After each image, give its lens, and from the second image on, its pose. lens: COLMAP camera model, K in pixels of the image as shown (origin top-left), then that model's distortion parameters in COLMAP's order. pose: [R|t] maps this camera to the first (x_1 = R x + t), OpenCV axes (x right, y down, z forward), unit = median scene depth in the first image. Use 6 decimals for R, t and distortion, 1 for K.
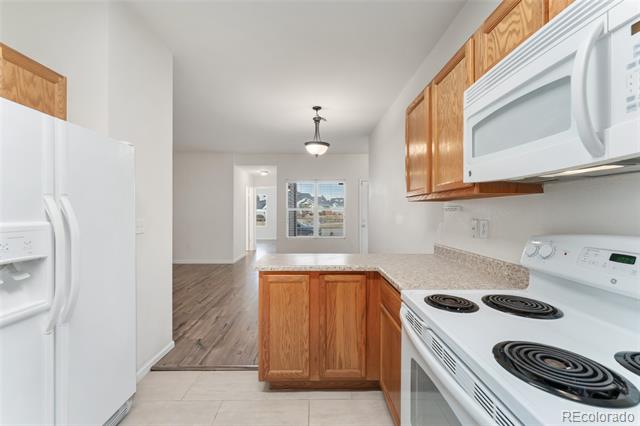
lens RADIAL K [[255.6, 0, 318.9], [0, 255.6, 210.7], [0, 0, 1]] dist [0.000388, 0.000277]
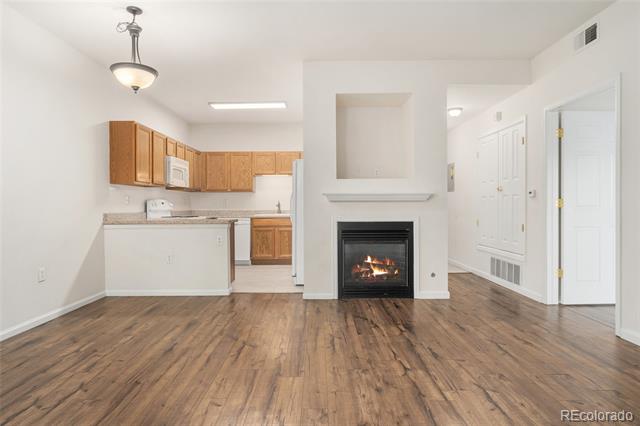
lens RADIAL K [[375.5, 0, 317.5], [0, 375.5, 210.6], [0, 0, 1]] dist [-0.002083, -0.000540]
pose [[-0.999805, 0.002857, 0.019557, -0.481064], [0.003063, 0.999940, 0.010533, 0.063725], [-0.019526, 0.010591, -0.999753, 1.999577]]
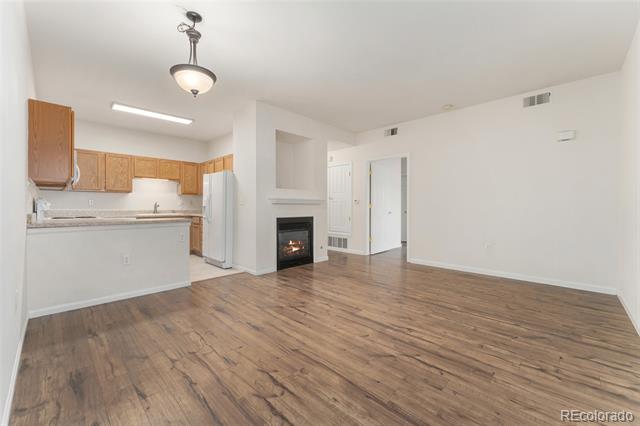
lens RADIAL K [[259.5, 0, 317.4], [0, 259.5, 208.6], [0, 0, 1]] dist [0.000707, 0.000180]
pose [[-0.712055, 0.001468, -0.702122, 0.237678], [-0.001132, 0.999994, 0.003238, 0.065785], [0.702123, 0.003100, -0.712049, 1.771267]]
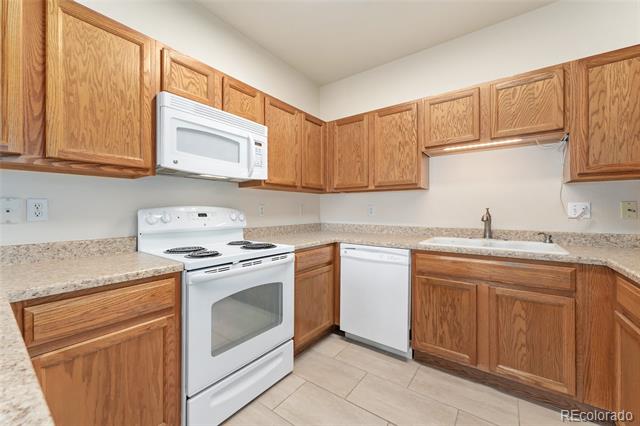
lens RADIAL K [[255.6, 0, 318.9], [0, 255.6, 210.7], [0, 0, 1]] dist [0.000388, 0.000277]
pose [[-0.787964, -0.002445, 0.615716, -0.268114], [-0.000419, 0.999994, 0.003435, 0.034159], [-0.615721, 0.002448, -0.787961, 0.533968]]
